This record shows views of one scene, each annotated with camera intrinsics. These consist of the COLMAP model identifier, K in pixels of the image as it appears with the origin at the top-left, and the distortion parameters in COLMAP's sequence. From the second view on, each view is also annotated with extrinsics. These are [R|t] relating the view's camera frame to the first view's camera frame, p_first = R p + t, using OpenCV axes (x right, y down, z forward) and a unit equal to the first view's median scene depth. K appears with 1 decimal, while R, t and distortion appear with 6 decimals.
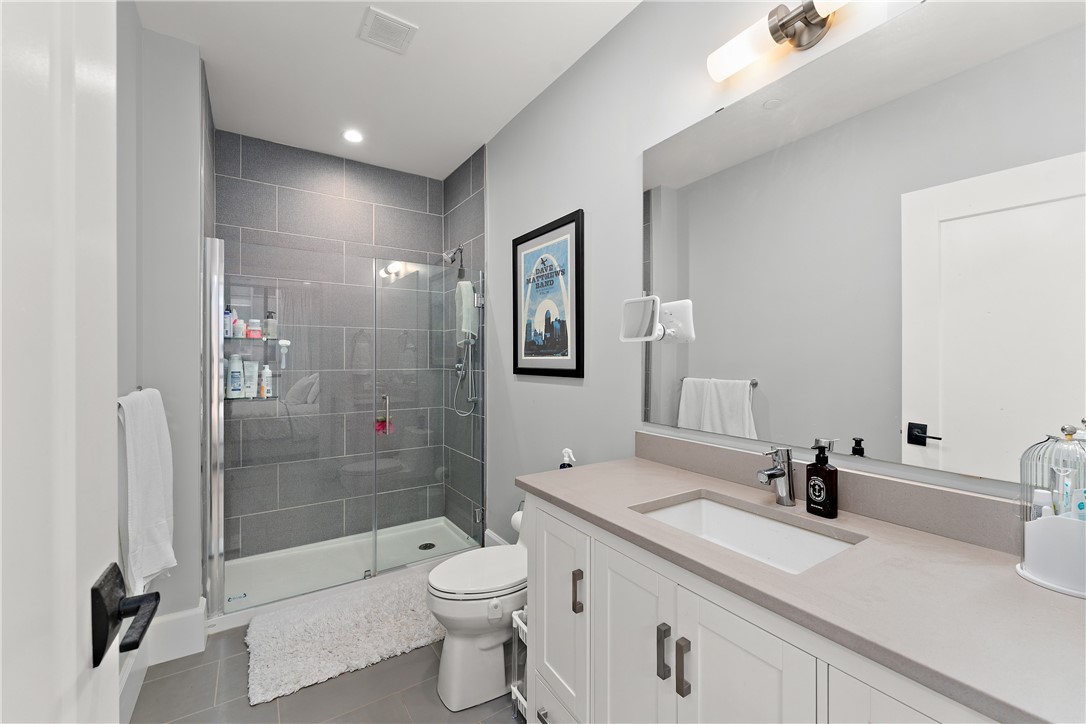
lens RADIAL K [[435.2, 0, 537.9], [0, 435.2, 362.3], [0, 0, 1]] dist [0.001786, 0.000744]
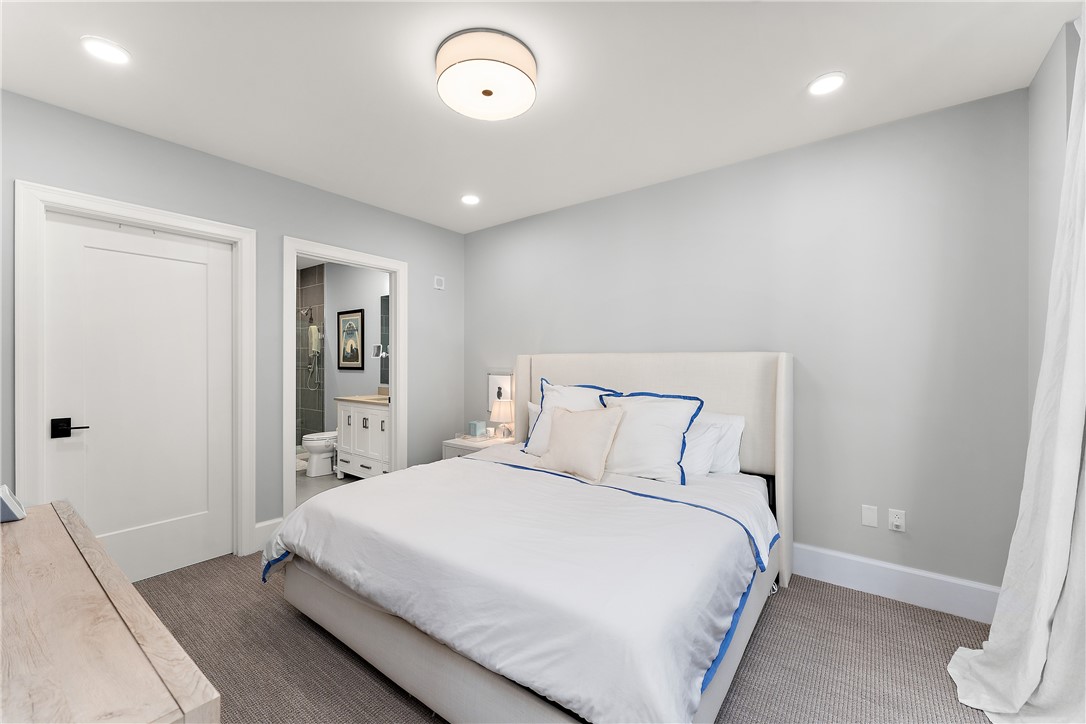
lens RADIAL K [[435.2, 0, 549.6], [0, 435.2, 360.4], [0, 0, 1]] dist [0.001786, 0.000744]
pose [[0.937601, -0.001011, 0.347712, 0.217342], [0.003484, 0.999973, -0.006487, -0.002356], [-0.347696, 0.007294, 0.937579, -1.744650]]
